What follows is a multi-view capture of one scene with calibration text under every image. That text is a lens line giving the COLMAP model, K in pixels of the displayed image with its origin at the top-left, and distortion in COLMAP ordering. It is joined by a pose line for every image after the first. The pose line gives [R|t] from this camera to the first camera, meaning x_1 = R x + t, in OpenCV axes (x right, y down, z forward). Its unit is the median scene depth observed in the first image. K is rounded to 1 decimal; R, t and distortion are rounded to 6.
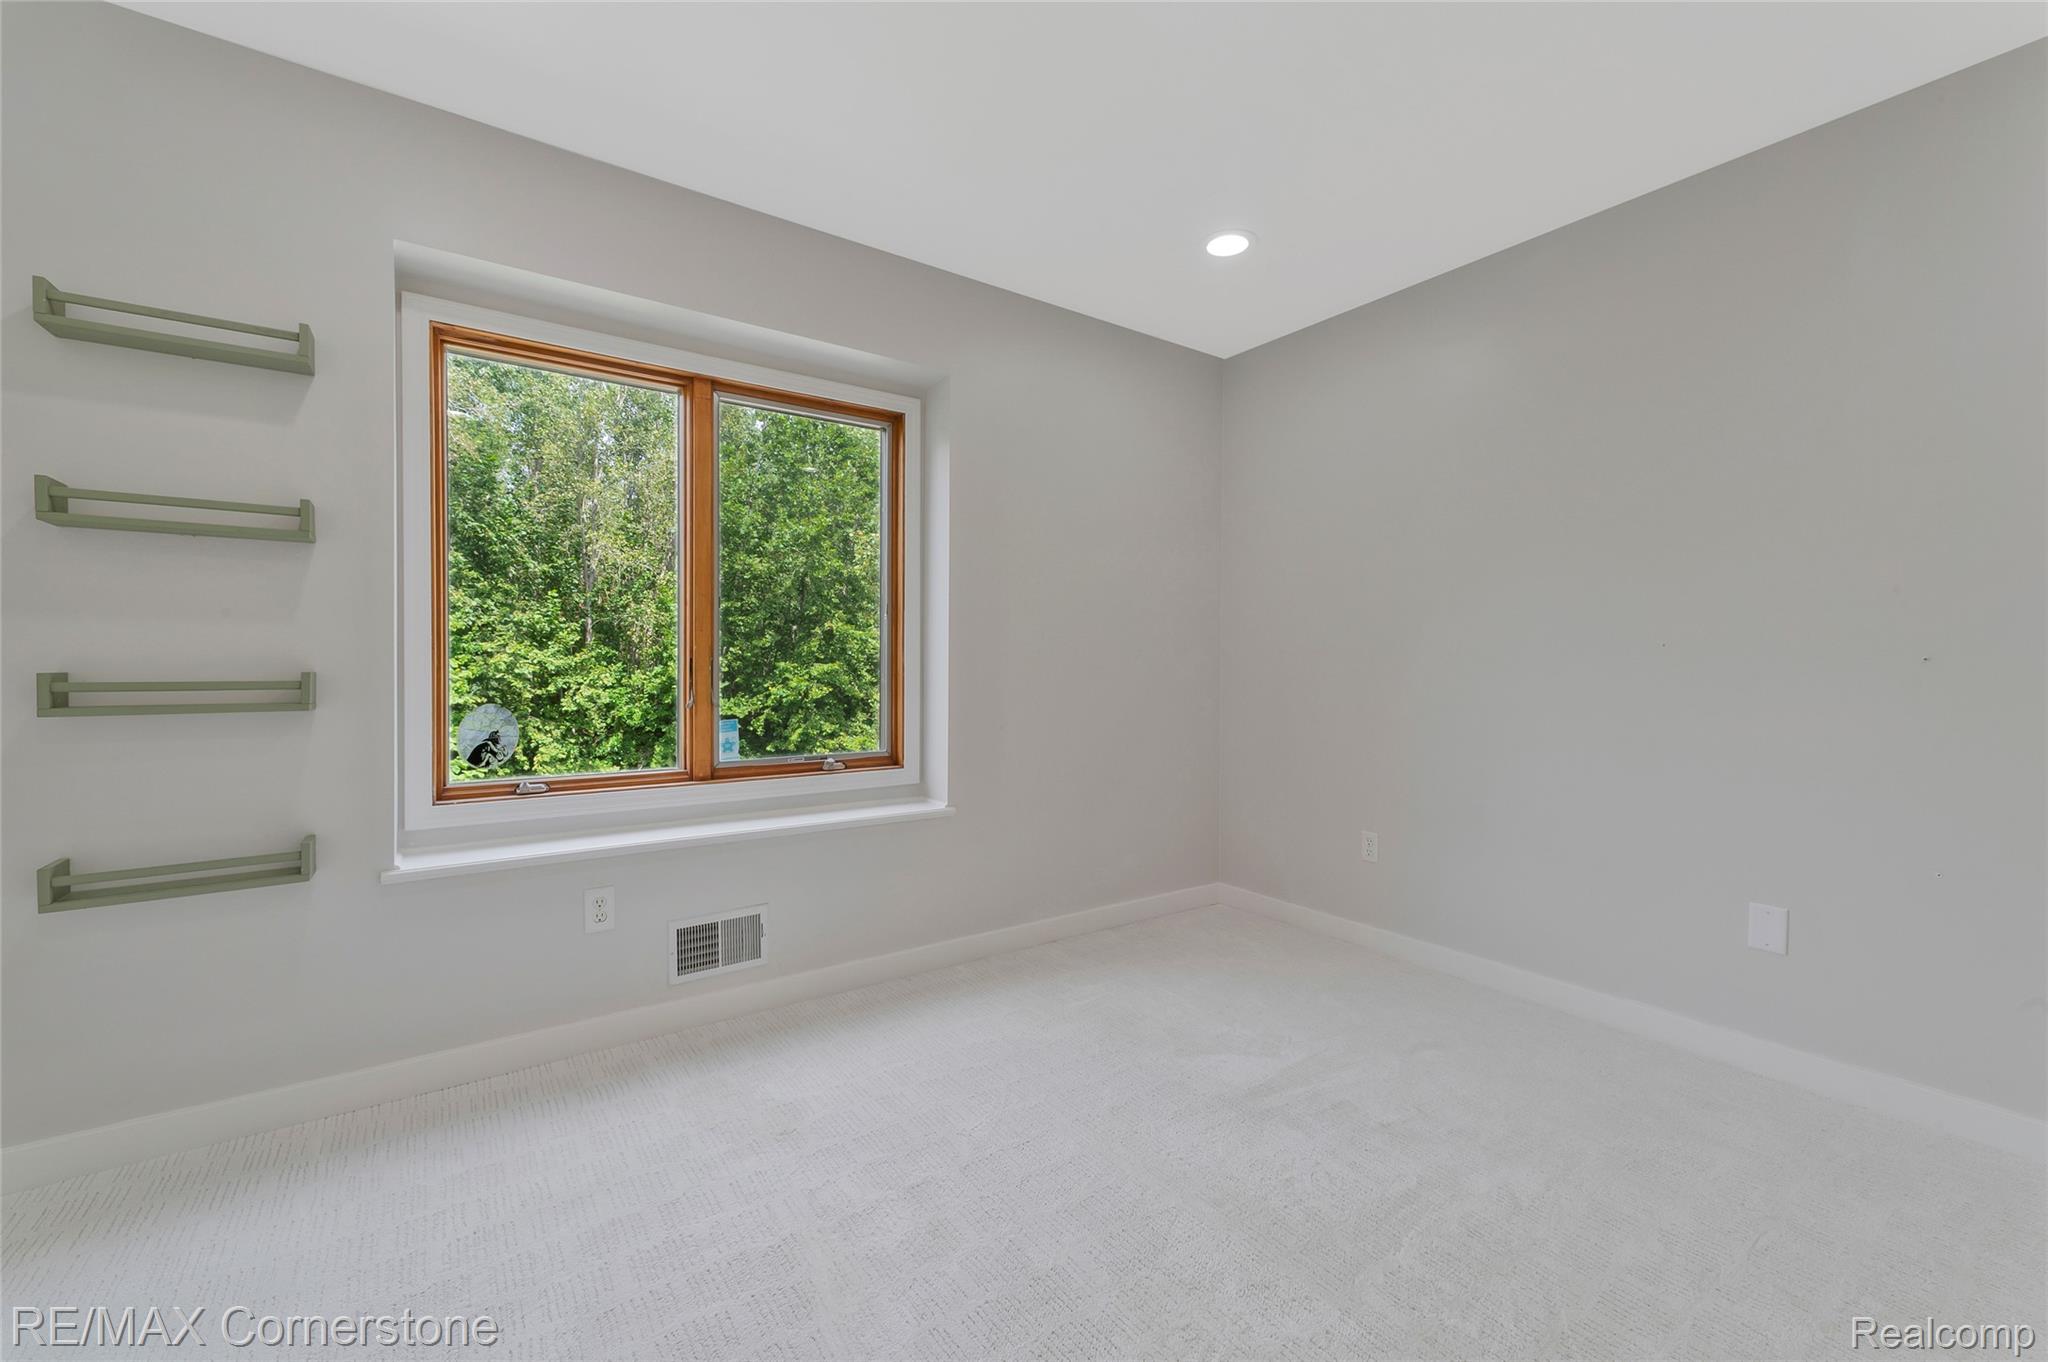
lens RADIAL K [[814.4, 0, 1025.0], [0, 814.4, 674.7], [0, 0, 1]] dist [0.000503, 0.000074]
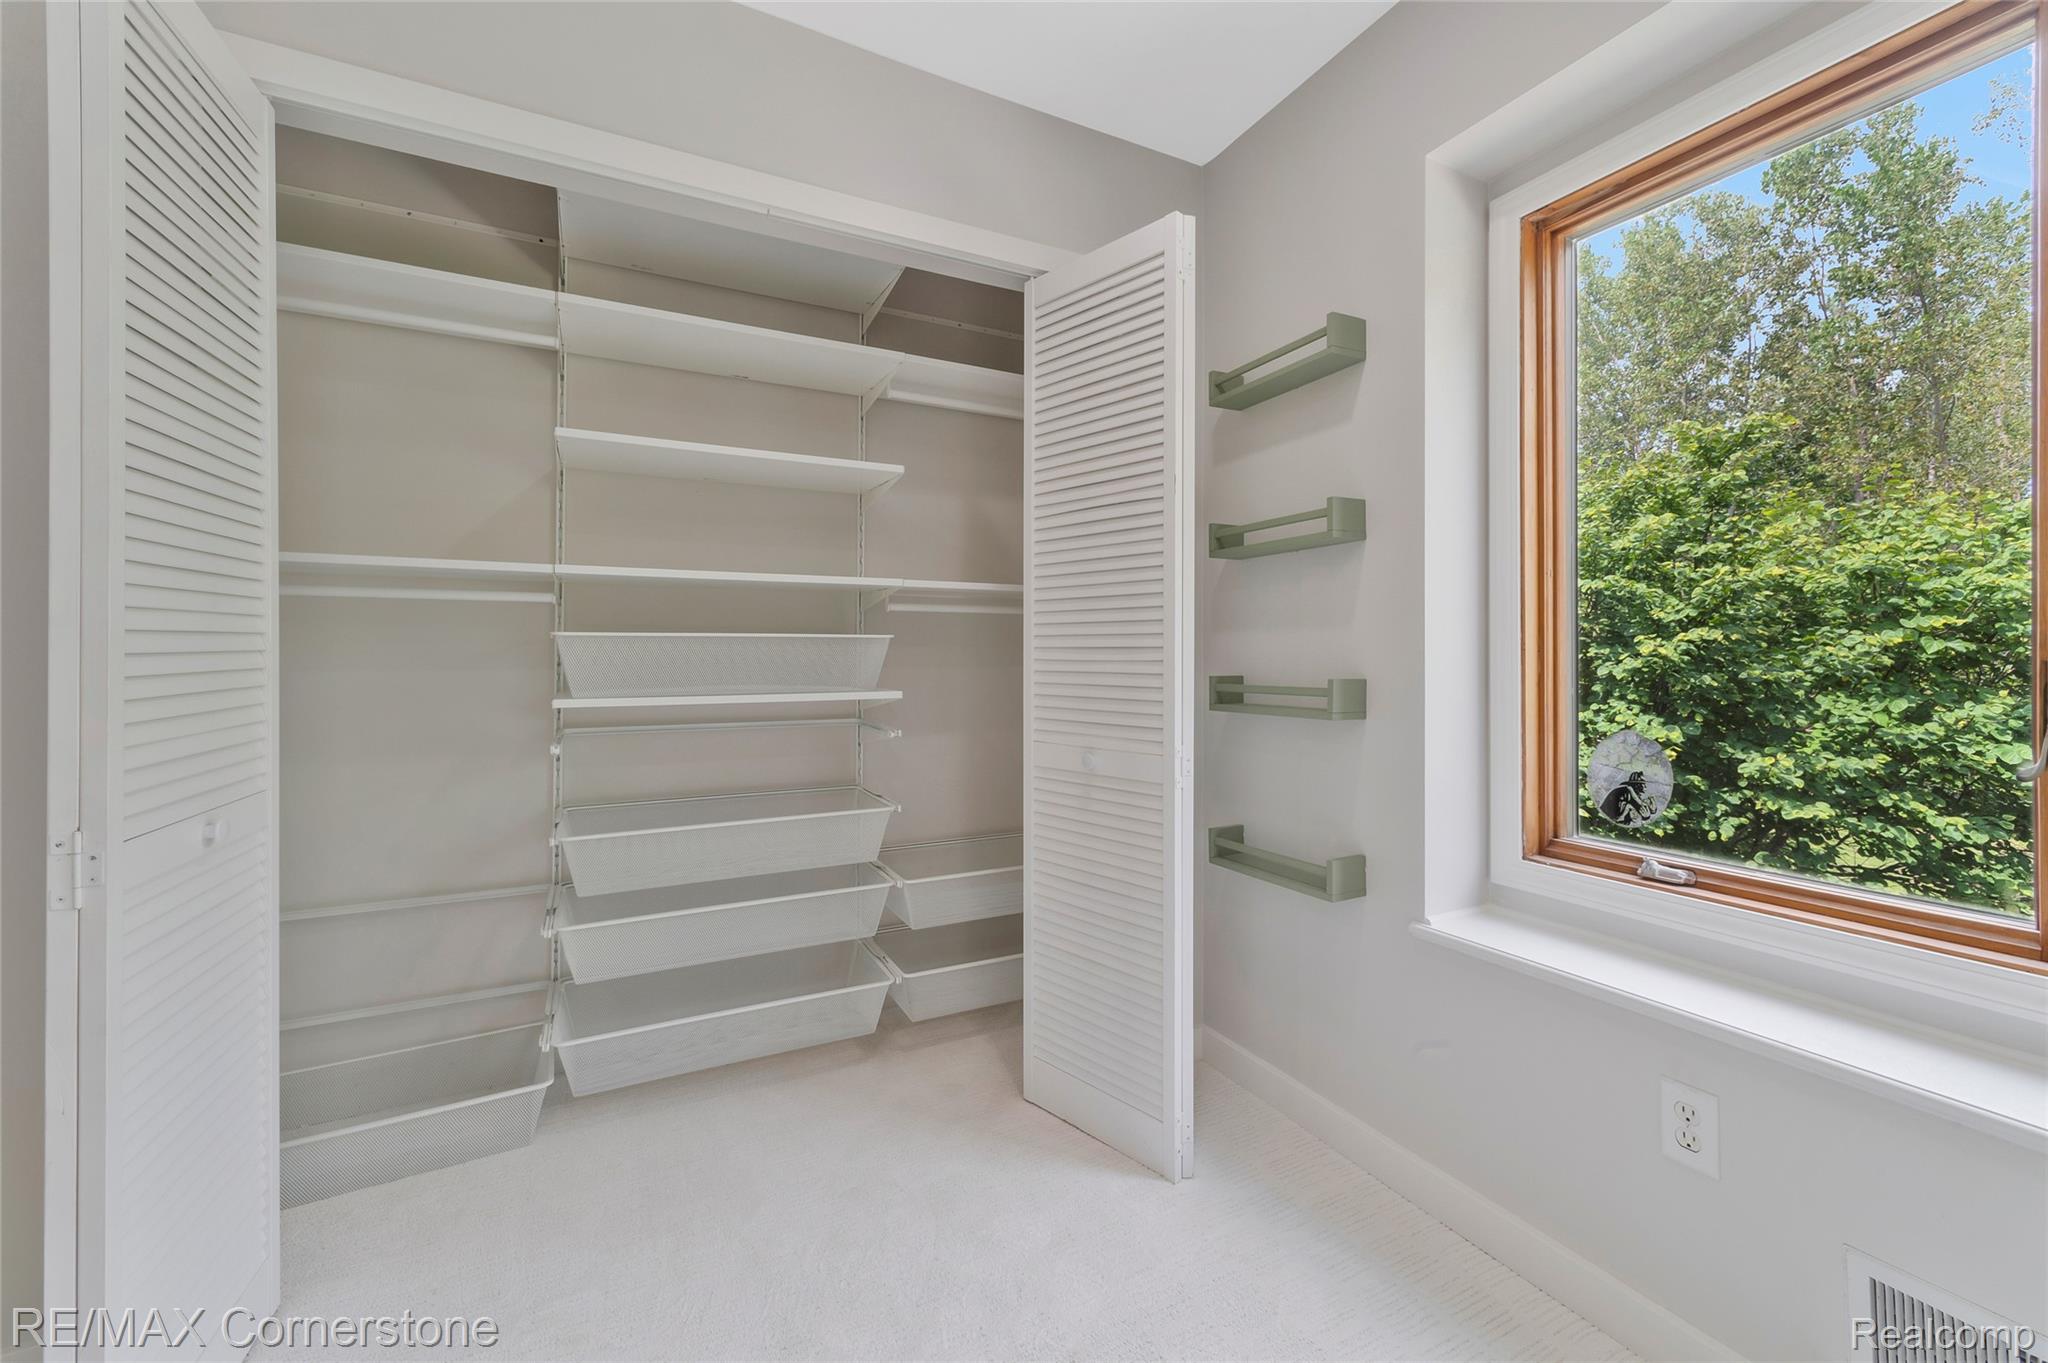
lens RADIAL K [[814.4, 0, 1062.0], [0, 814.4, 655.9], [0, 0, 1]] dist [0.000503, 0.000074]
pose [[-0.114318, -0.004271, -0.993435, 0.068841], [-0.009679, 0.999948, -0.003185, -0.020289], [0.993397, 0.009252, -0.114353, 0.647616]]
